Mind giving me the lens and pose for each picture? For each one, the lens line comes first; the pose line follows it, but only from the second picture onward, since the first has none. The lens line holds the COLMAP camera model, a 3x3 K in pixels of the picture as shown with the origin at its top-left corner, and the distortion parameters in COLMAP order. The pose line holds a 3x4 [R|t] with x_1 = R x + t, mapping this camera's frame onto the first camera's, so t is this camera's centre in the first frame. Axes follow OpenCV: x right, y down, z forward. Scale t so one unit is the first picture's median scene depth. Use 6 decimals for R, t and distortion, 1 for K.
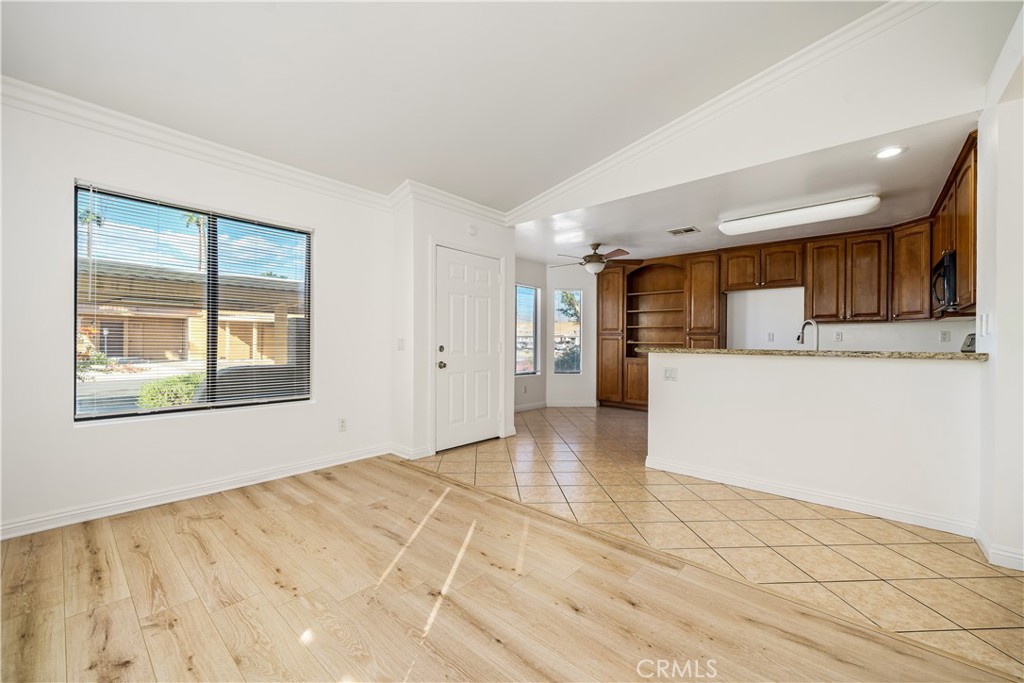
lens RADIAL K [[404.3, 0, 506.4], [0, 404.3, 342.5], [0, 0, 1]] dist [-0.002075, 0.000427]
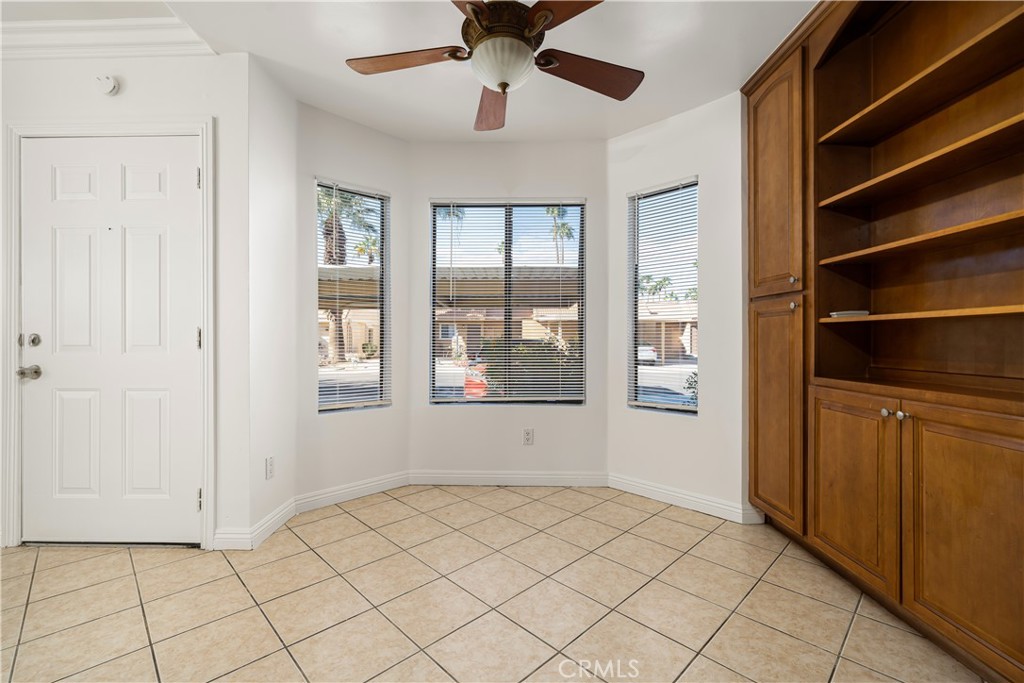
lens RADIAL K [[485.4, 0, 530.1], [0, 485.4, 337.8], [0, 0, 1]] dist [0.002745, -0.000243]
pose [[0.638149, -0.008128, -0.769870, 0.514990], [0.005910, 0.999967, -0.005658, 0.014225], [0.769890, -0.000939, 0.638175, 0.791139]]
